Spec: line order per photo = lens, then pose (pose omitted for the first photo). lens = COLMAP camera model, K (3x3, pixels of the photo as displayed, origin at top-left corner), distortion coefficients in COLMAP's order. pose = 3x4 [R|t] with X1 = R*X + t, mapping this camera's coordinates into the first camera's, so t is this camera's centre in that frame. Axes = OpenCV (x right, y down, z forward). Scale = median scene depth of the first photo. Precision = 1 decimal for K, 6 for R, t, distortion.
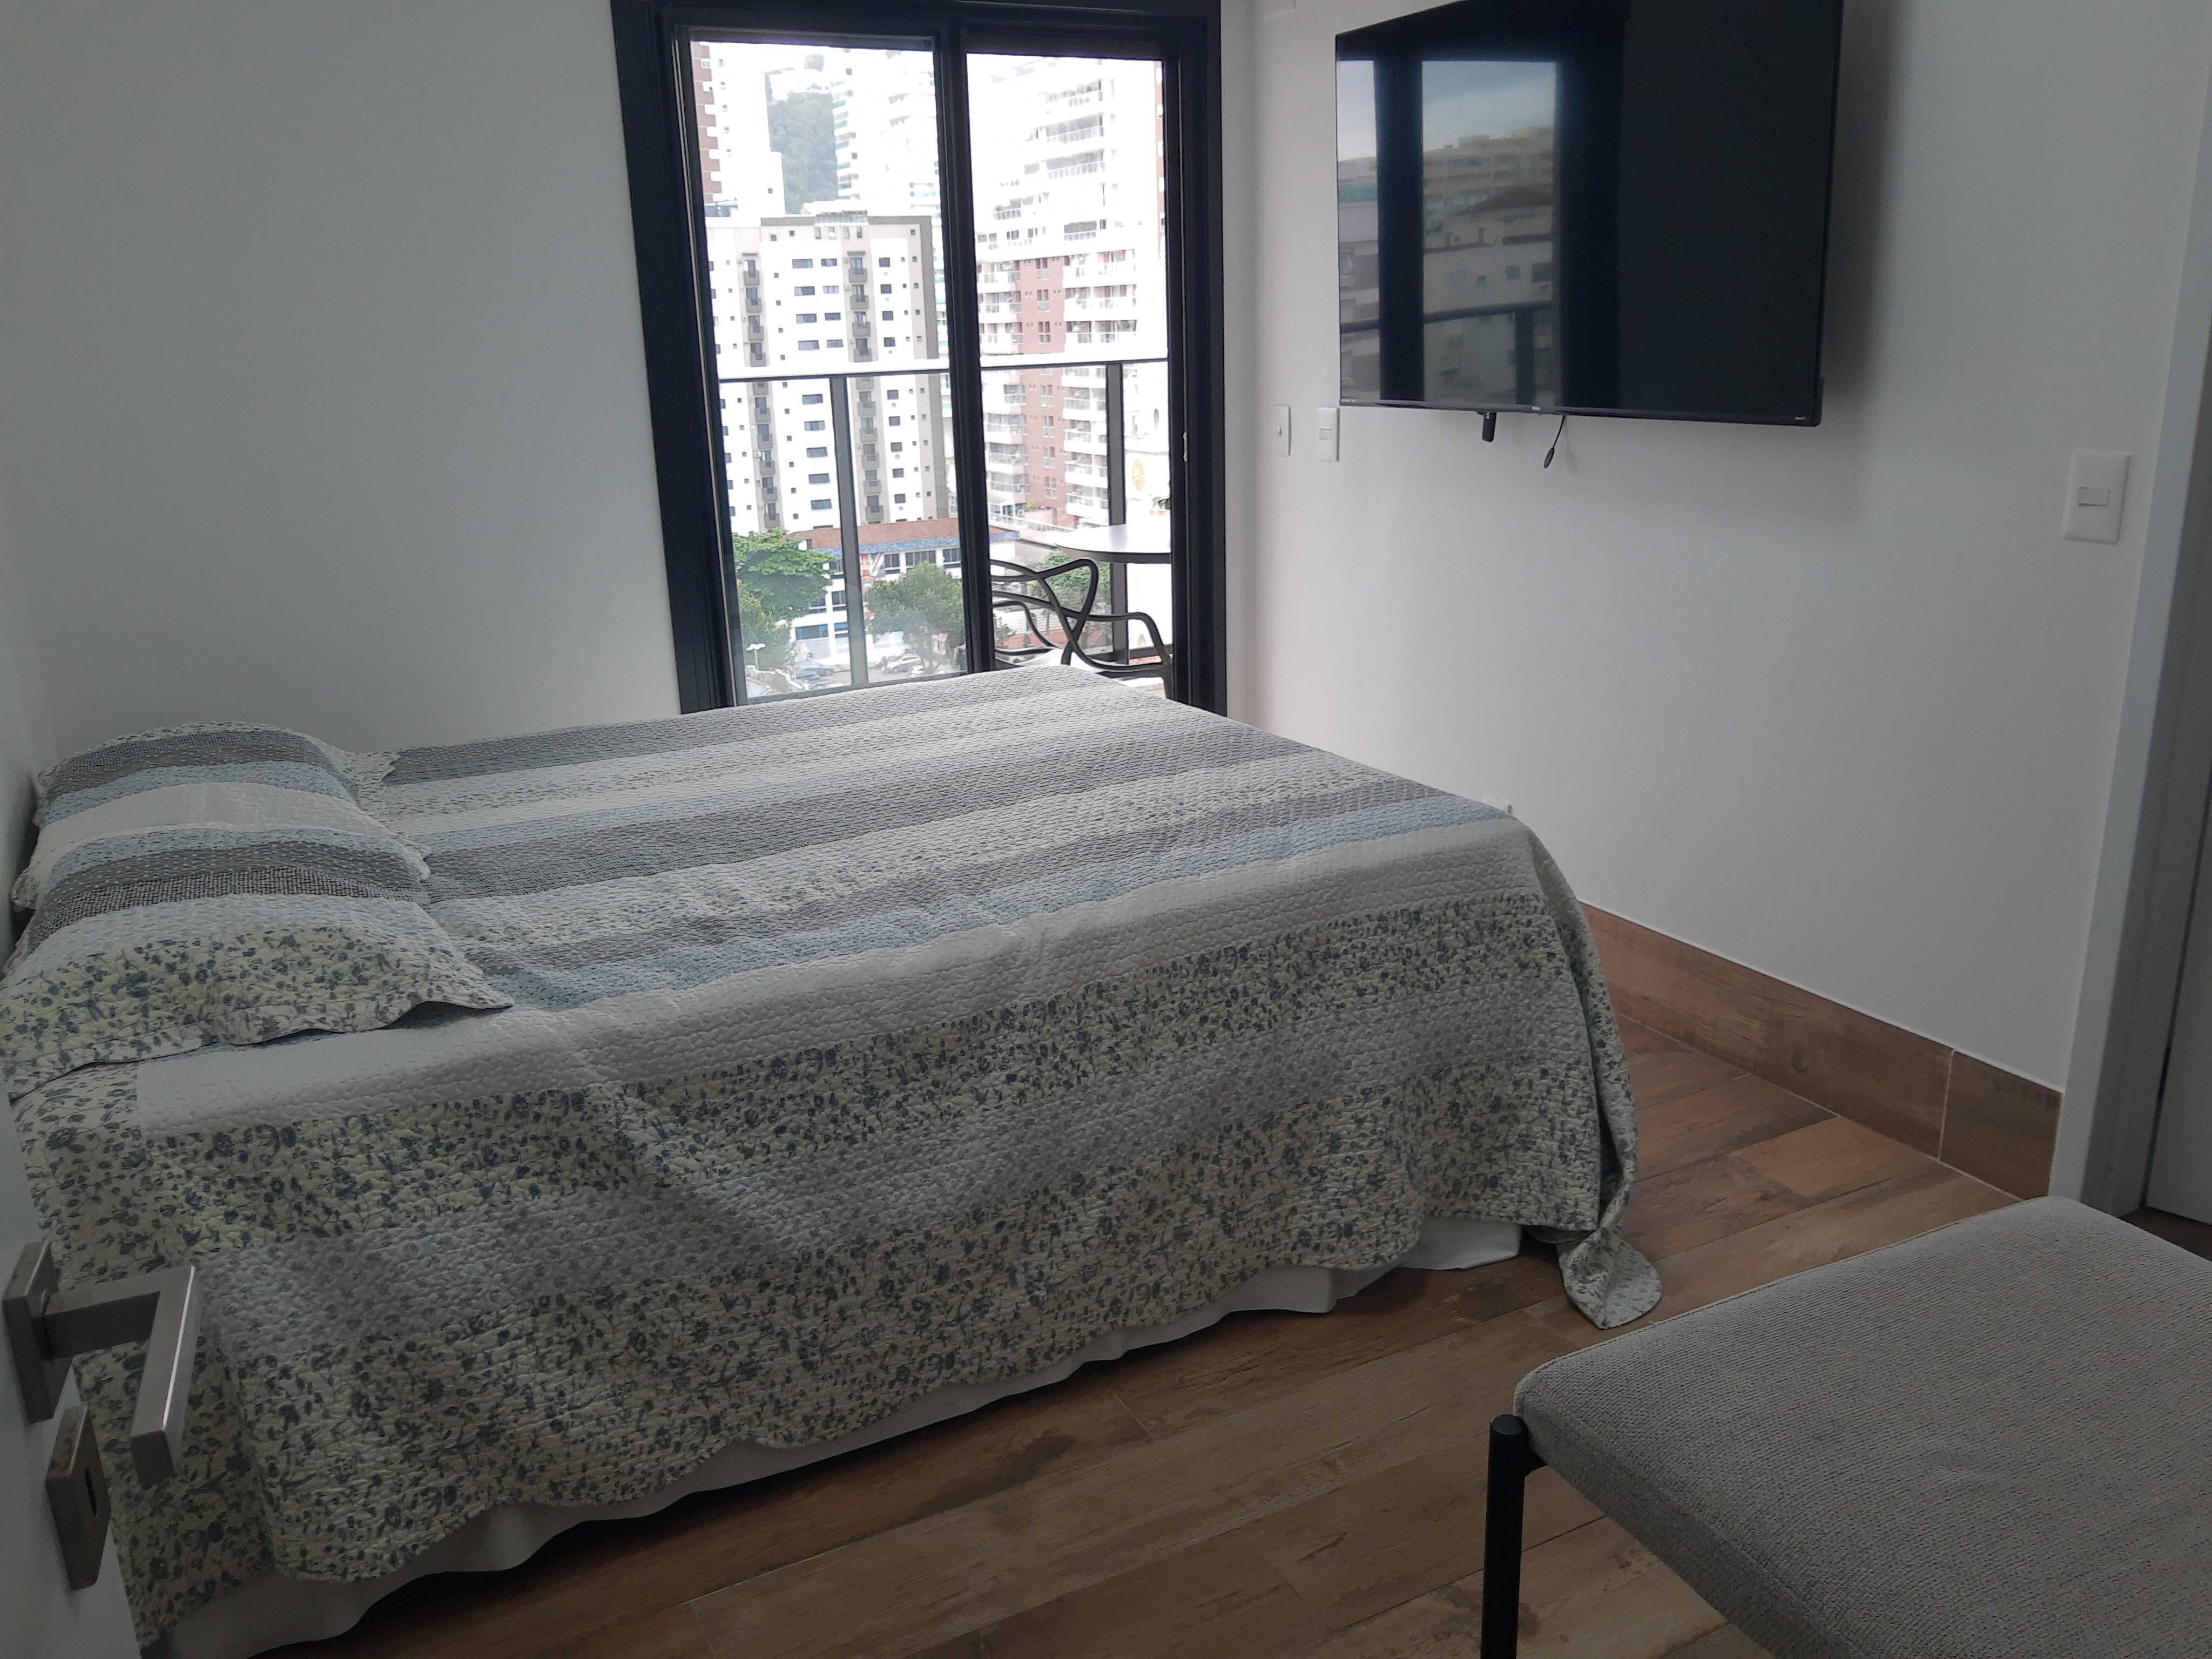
lens RADIAL K [[1757.9, 0, 1040.0], [0, 1757.9, 842.9], [0, 0, 1]] dist [-0.001389, 0.004498]
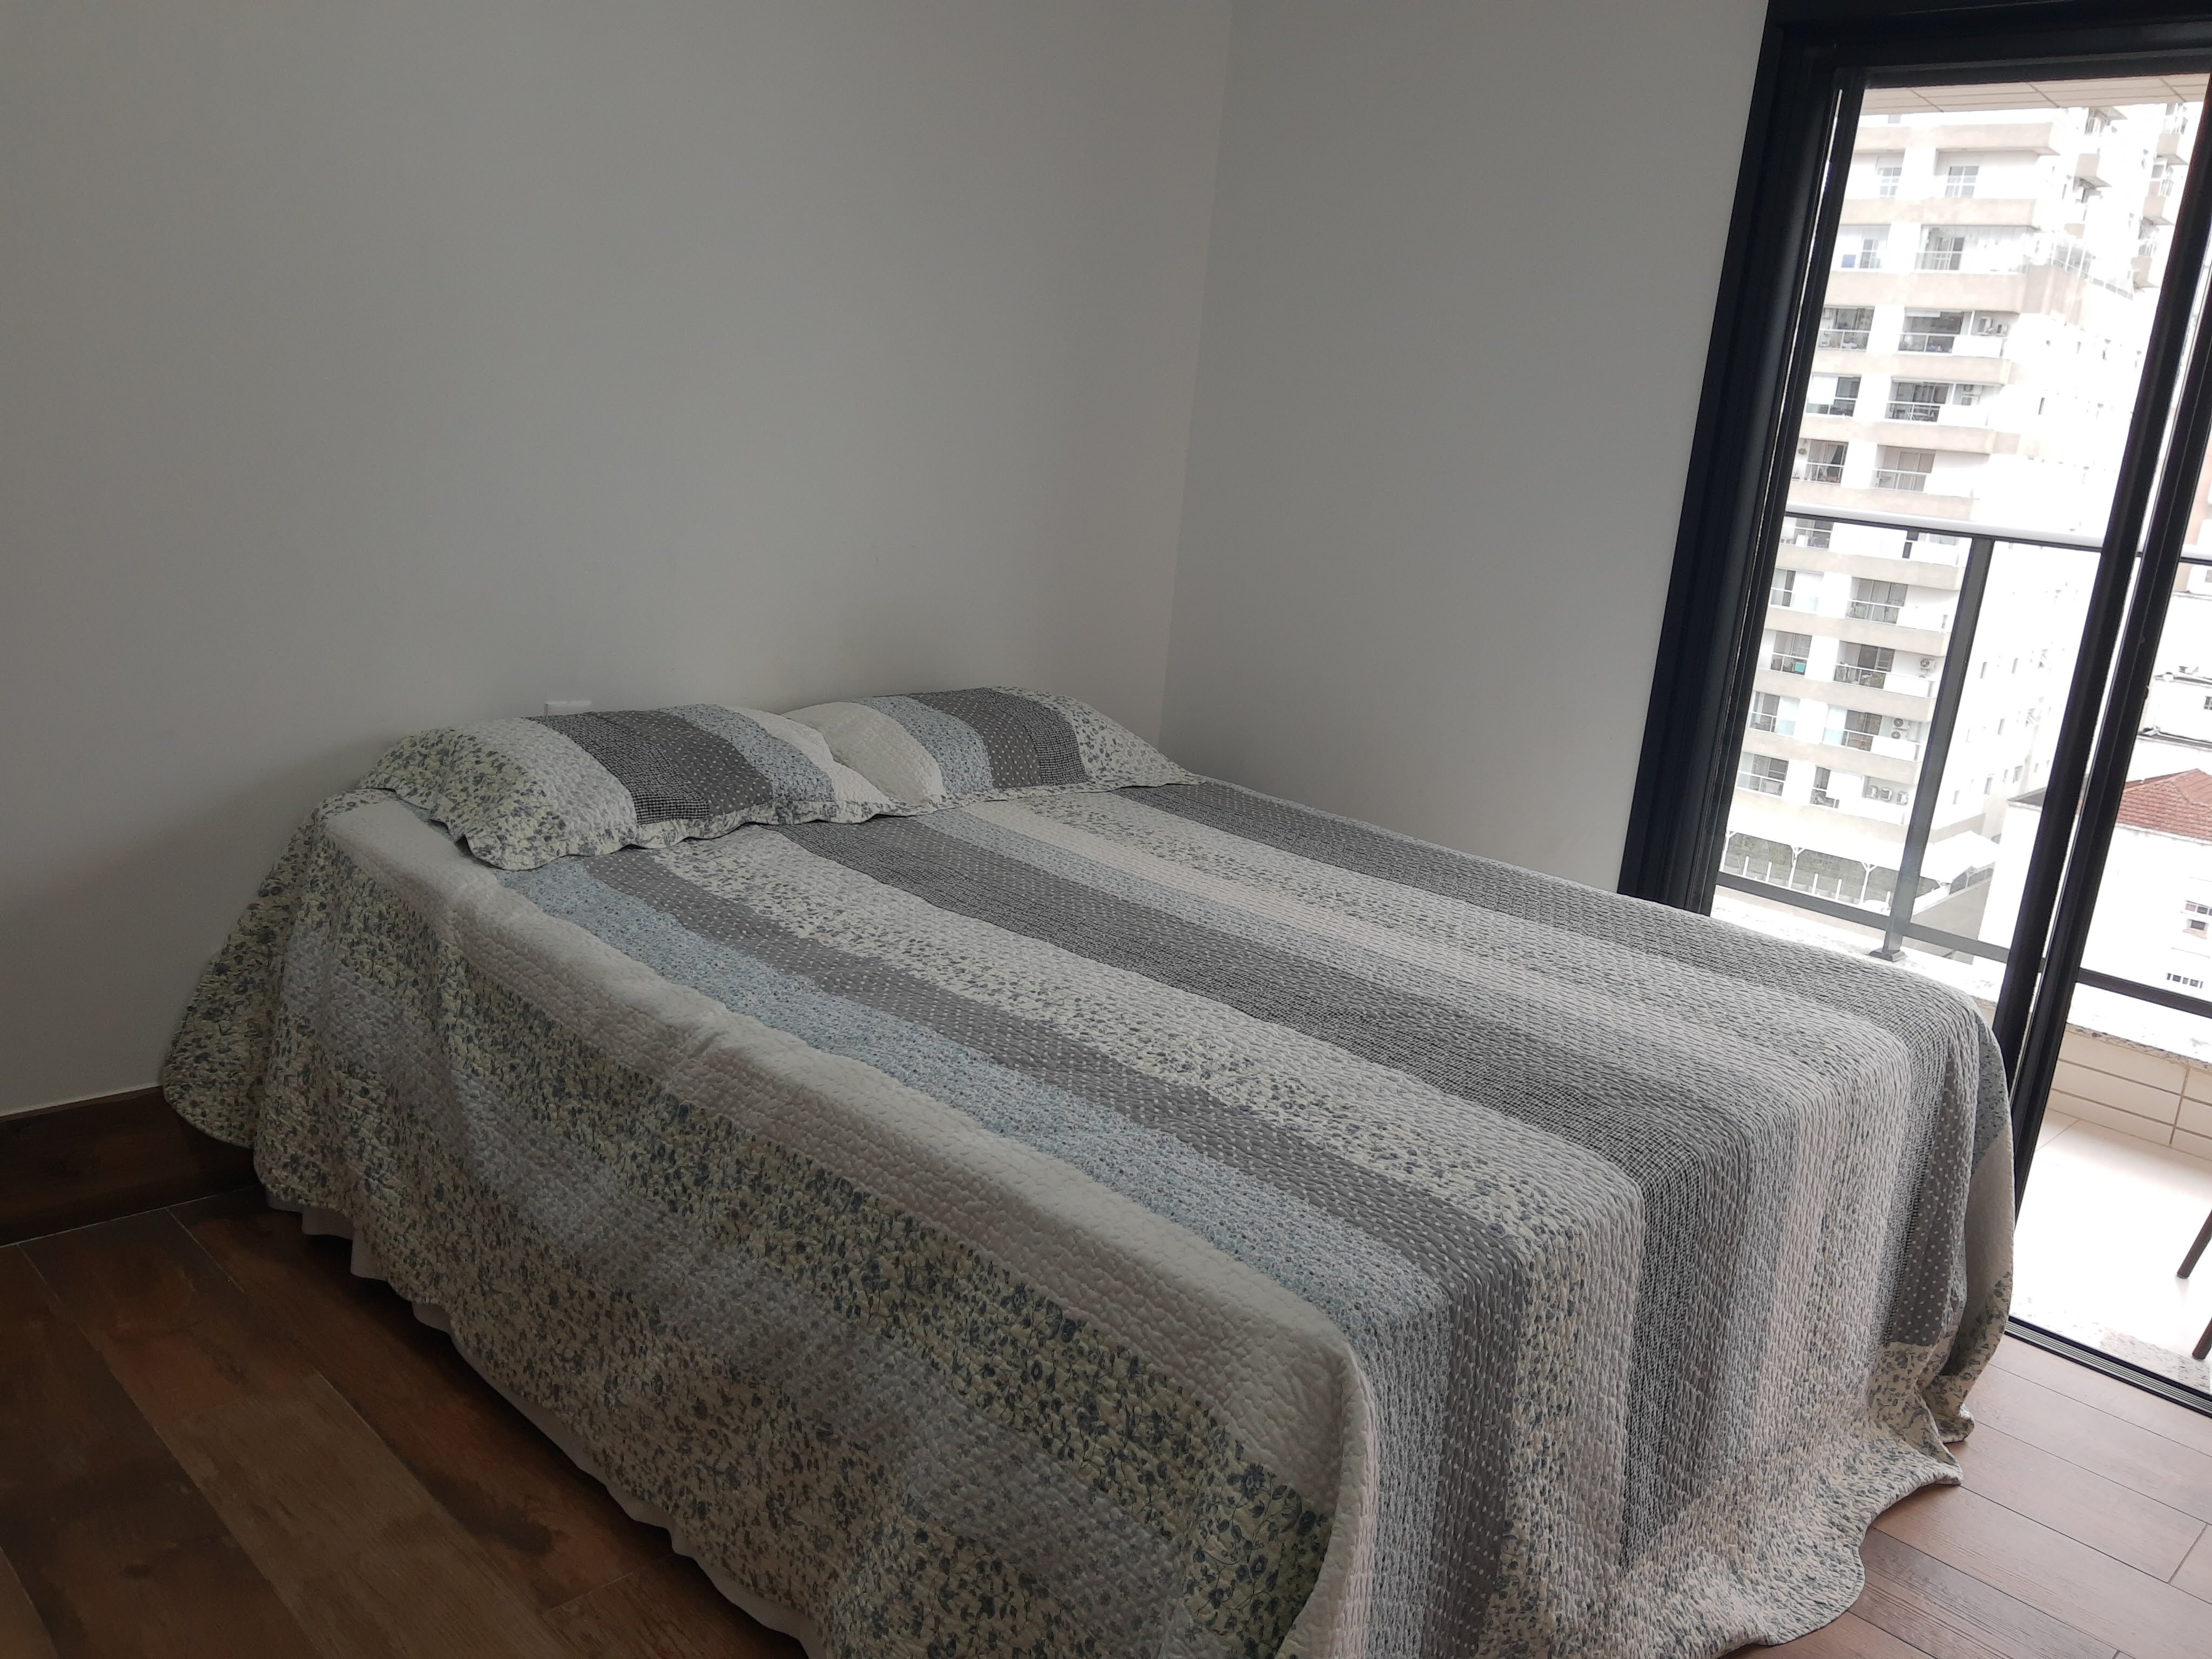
lens RADIAL K [[1652.7, 0, 1112.8], [0, 1652.7, 832.1], [0, 0, 1]] dist [-0.027309, 0.010958]
pose [[0.345537, 0.296261, -0.890412, 0.741678], [-0.372762, 0.914117, 0.159493, -0.234414], [0.861193, 0.276801, 0.426296, 0.777777]]
